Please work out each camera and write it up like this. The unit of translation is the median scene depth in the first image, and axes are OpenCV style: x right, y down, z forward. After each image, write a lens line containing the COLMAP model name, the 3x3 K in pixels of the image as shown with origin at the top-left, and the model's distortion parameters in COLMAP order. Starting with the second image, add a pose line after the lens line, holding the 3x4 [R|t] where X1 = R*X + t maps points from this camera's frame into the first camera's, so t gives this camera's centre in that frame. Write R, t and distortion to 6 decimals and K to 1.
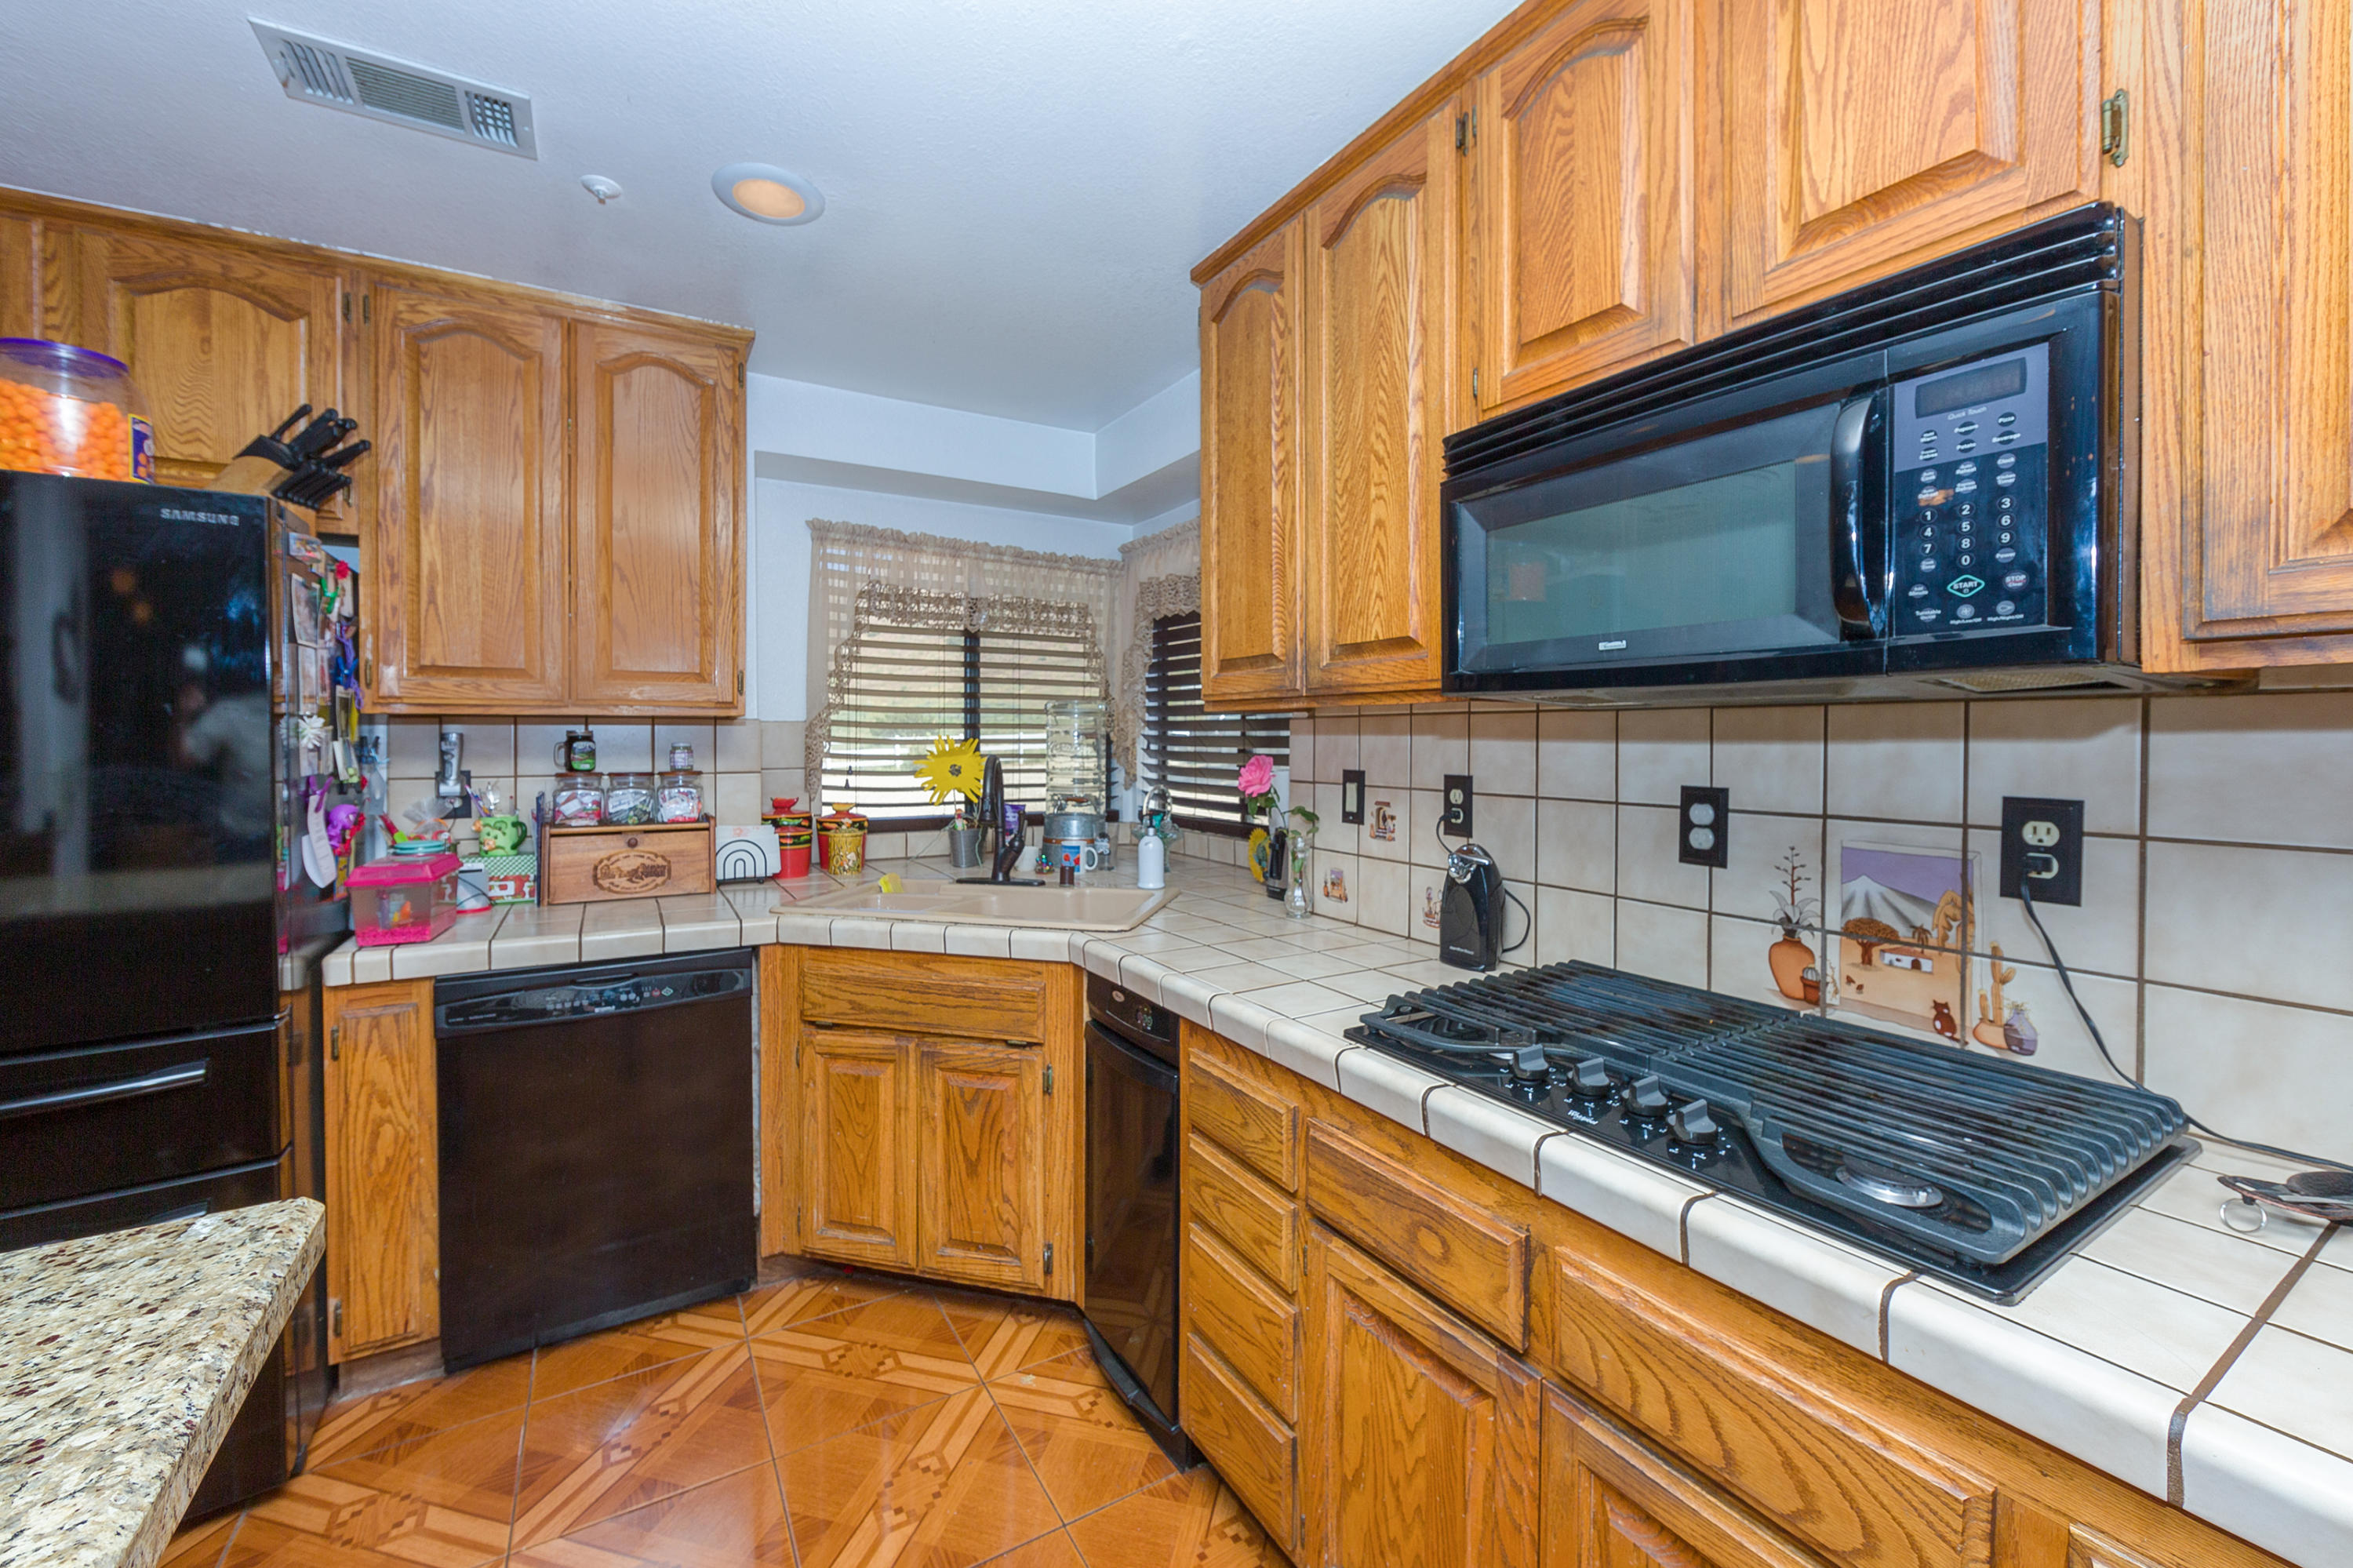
lens RADIAL K [[926.9, 0, 1175.0], [0, 926.9, 760.8], [0, 0, 1]] dist [-0.002842, -0.000123]
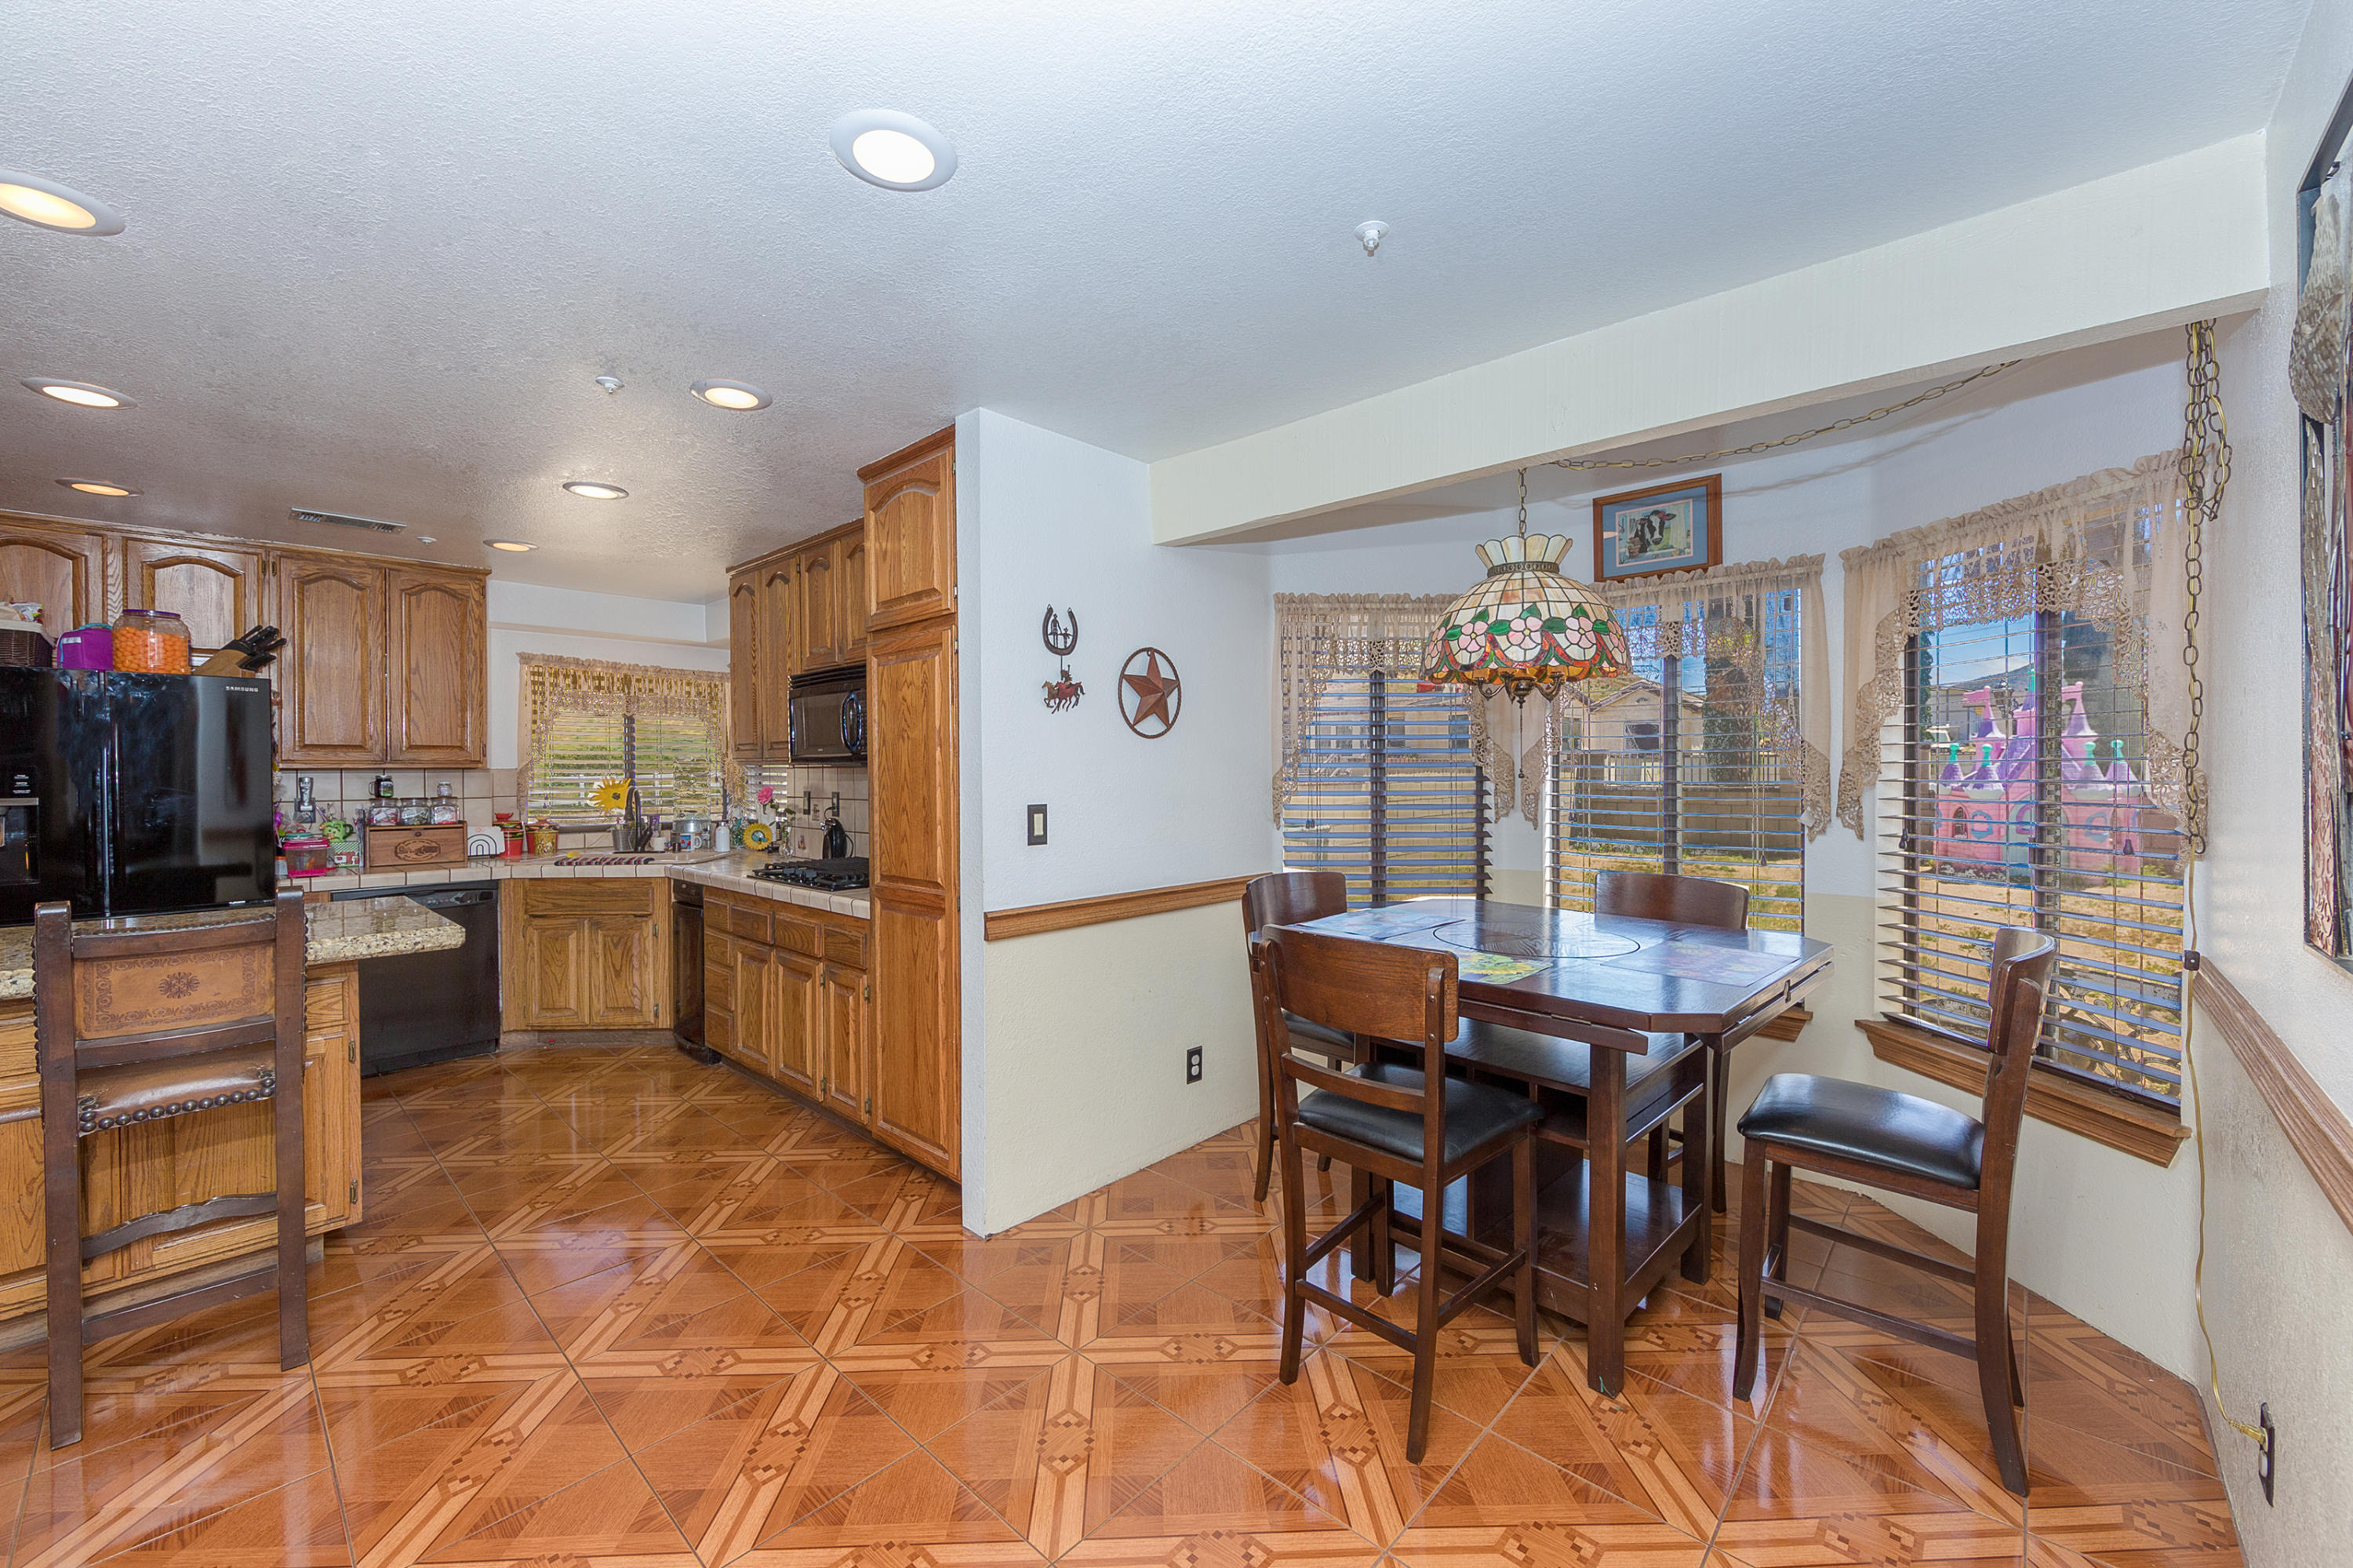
lens RADIAL K [[899.8, 0, 1176.5], [0, 899.8, 784.0], [0, 0, 1]] dist [0.000351, 0.000026]
pose [[0.957185, -0.009213, 0.289331, 0.419968], [0.012222, 0.999888, -0.008593, 0.021864], [-0.289220, 0.011761, 0.957190, -1.379998]]
